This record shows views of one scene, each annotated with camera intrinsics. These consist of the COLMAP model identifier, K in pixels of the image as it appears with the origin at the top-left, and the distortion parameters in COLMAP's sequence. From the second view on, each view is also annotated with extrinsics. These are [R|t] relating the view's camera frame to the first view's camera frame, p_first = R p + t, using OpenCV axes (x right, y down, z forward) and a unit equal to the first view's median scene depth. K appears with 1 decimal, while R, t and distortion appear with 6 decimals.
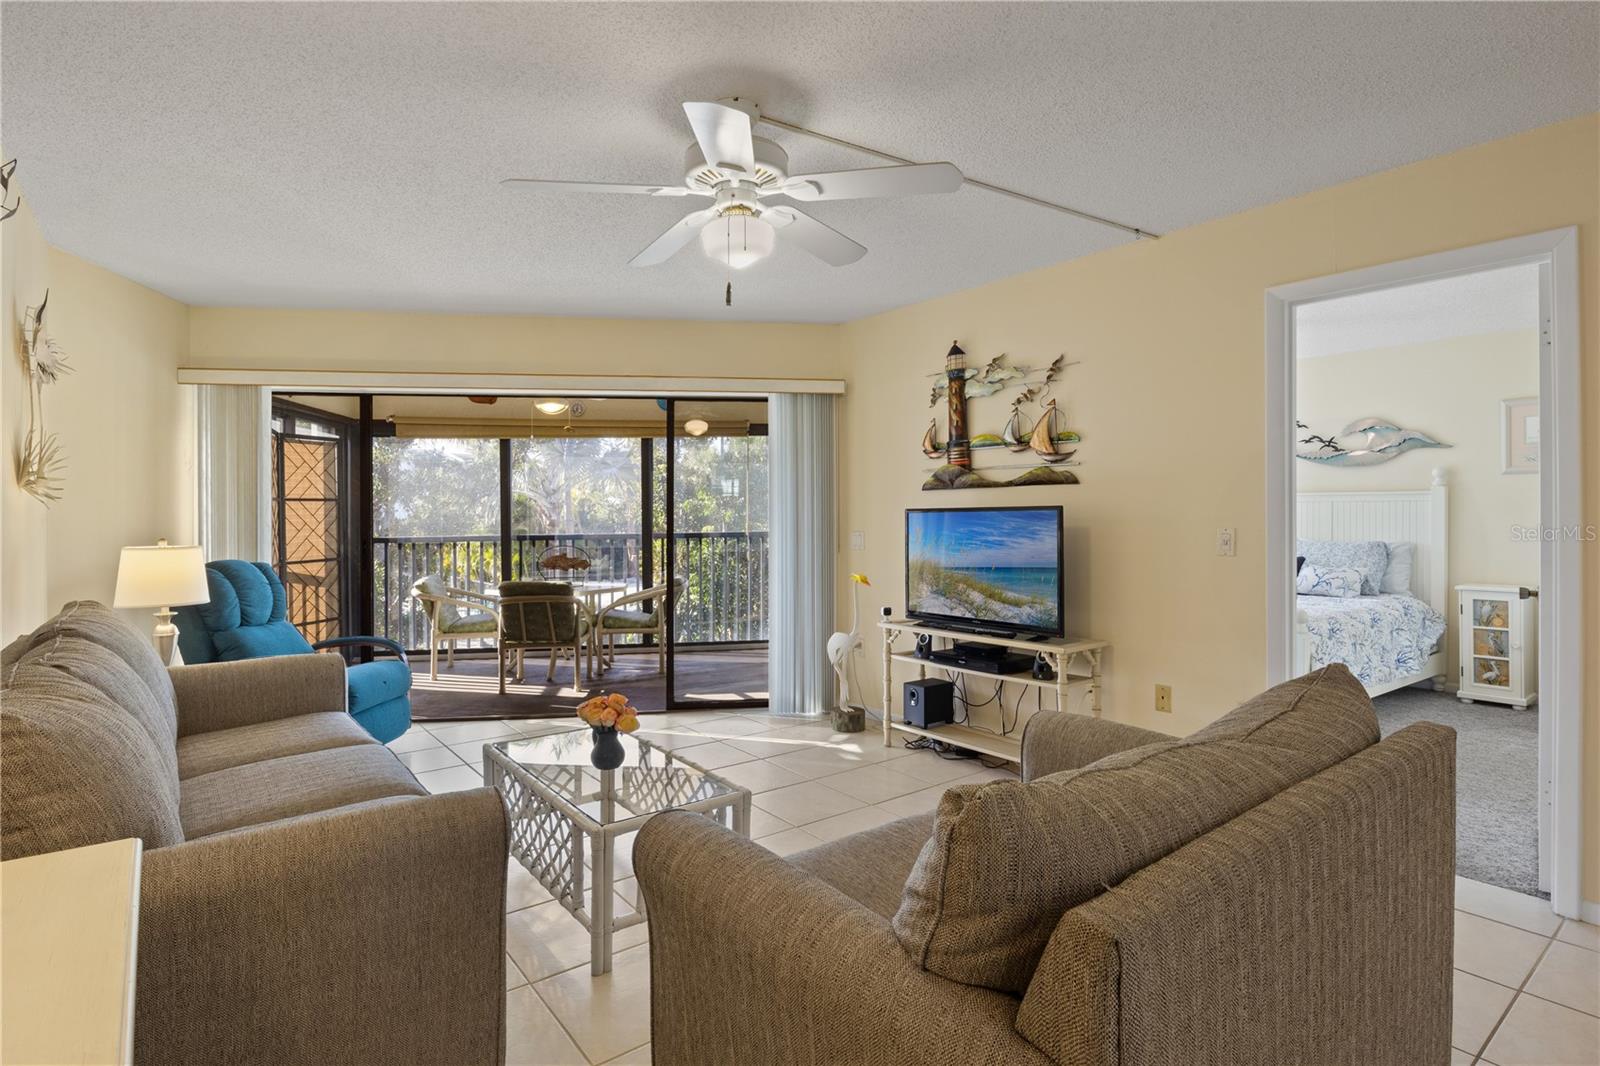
lens RADIAL K [[809.9, 0, 794.9], [0, 809.9, 508.0], [0, 0, 1]] dist [-0.001940, -0.000710]
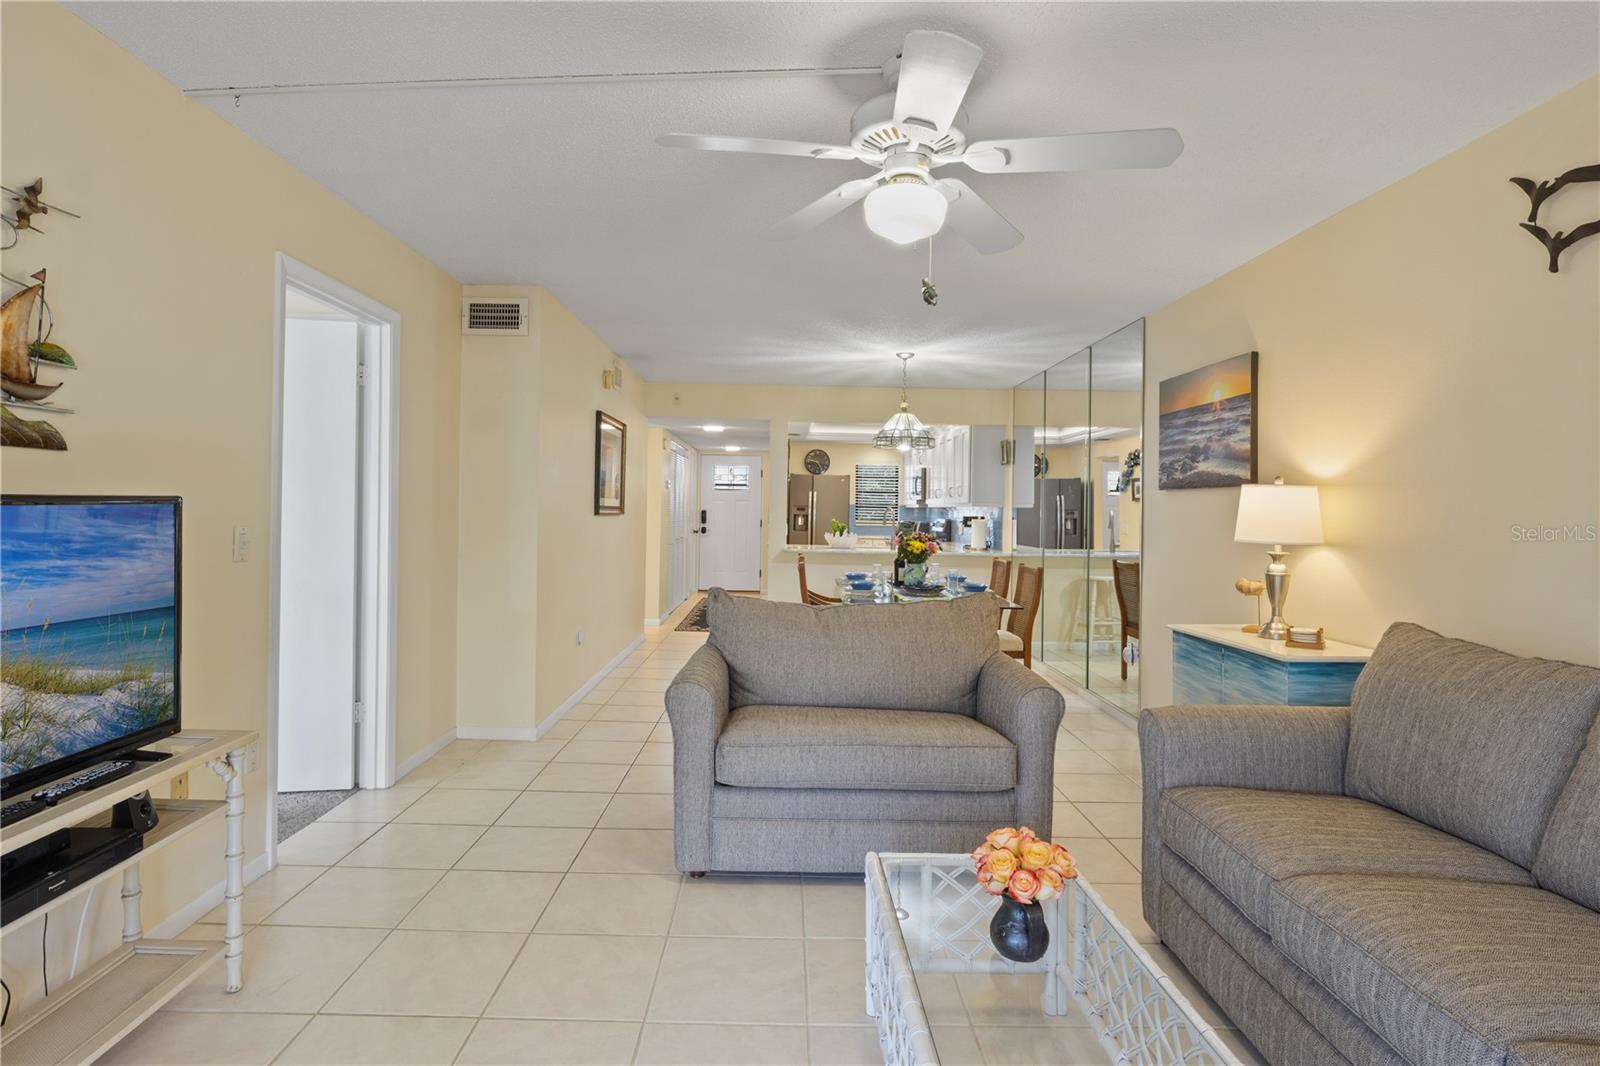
lens RADIAL K [[809.9, 0, 794.9], [0, 809.9, 508.0], [0, 0, 1]] dist [-0.001940, -0.000710]
pose [[-0.802015, -0.010969, 0.597203, -0.274809], [-0.018220, 0.999815, -0.006105, 0.000561], [-0.597026, -0.015777, -0.802067, 0.977154]]
